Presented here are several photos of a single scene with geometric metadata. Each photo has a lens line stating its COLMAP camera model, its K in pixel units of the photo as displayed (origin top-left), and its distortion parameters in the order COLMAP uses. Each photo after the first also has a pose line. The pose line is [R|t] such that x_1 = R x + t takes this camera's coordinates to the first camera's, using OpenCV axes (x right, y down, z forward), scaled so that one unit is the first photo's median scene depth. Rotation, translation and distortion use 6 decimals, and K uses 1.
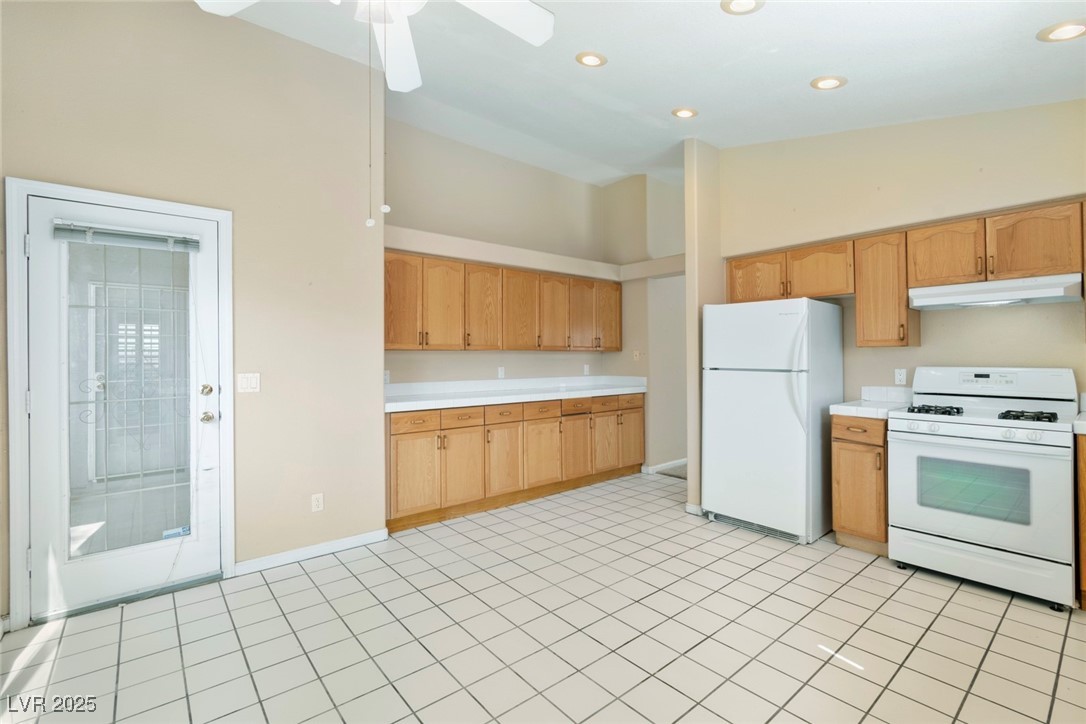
lens RADIAL K [[478.9, 0, 544.3], [0, 478.9, 358.1], [0, 0, 1]] dist [-0.001152, -0.000950]
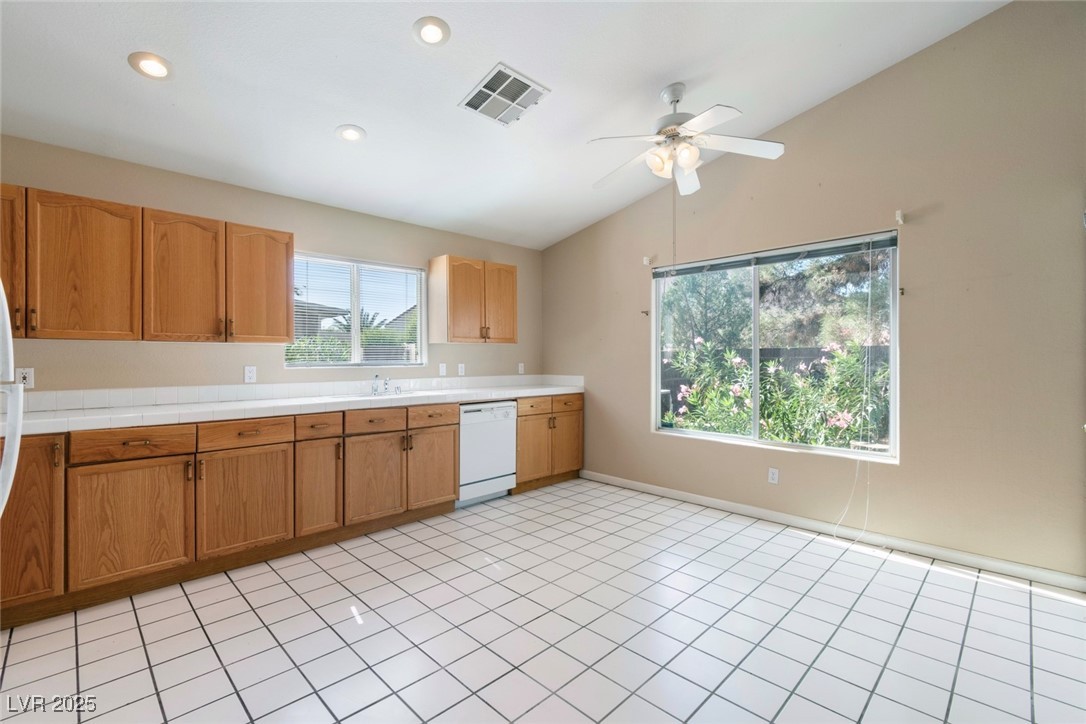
lens RADIAL K [[478.9, 0, 542.1], [0, 478.9, 359.3], [0, 0, 1]] dist [-0.001152, -0.000950]
pose [[-0.995758, 0.002001, -0.091984, 0.187456], [0.002939, 0.999945, -0.010060, 0.018062], [0.091959, -0.010287, -0.995710, 1.479606]]
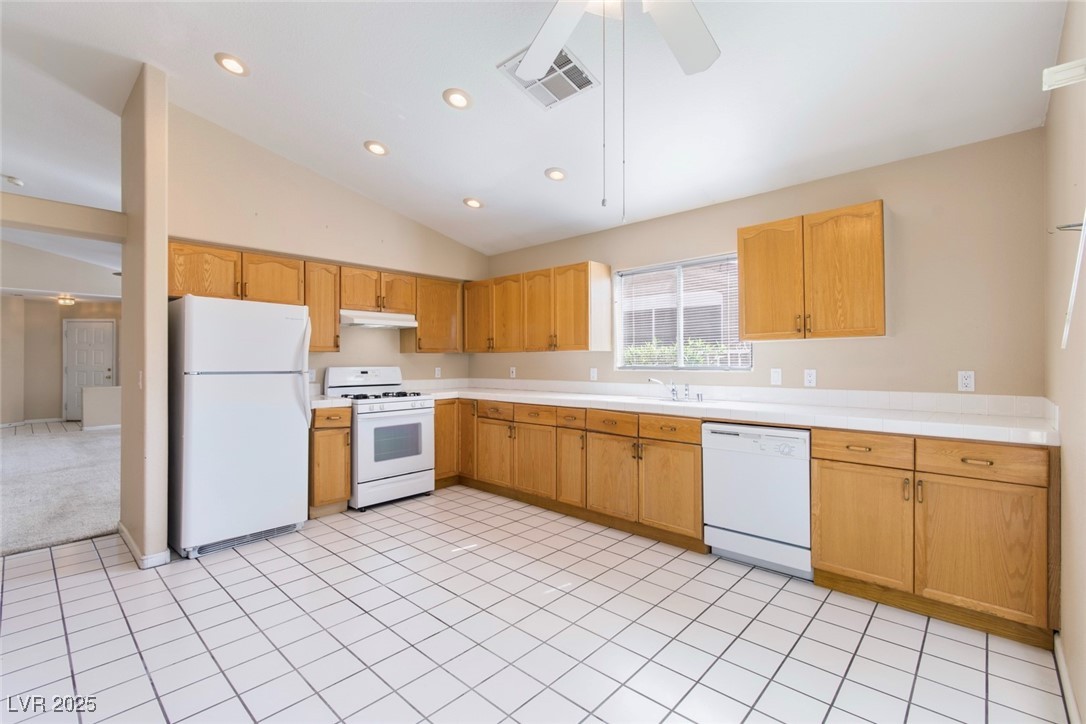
lens RADIAL K [[478.9, 0, 535.8], [0, 478.9, 361.0], [0, 0, 1]] dist [-0.001152, -0.000950]
pose [[-0.121171, -0.001062, 0.992631, -0.674611], [-0.002152, 0.999997, 0.000807, -0.001381], [-0.992629, -0.002038, -0.121173, 0.650024]]
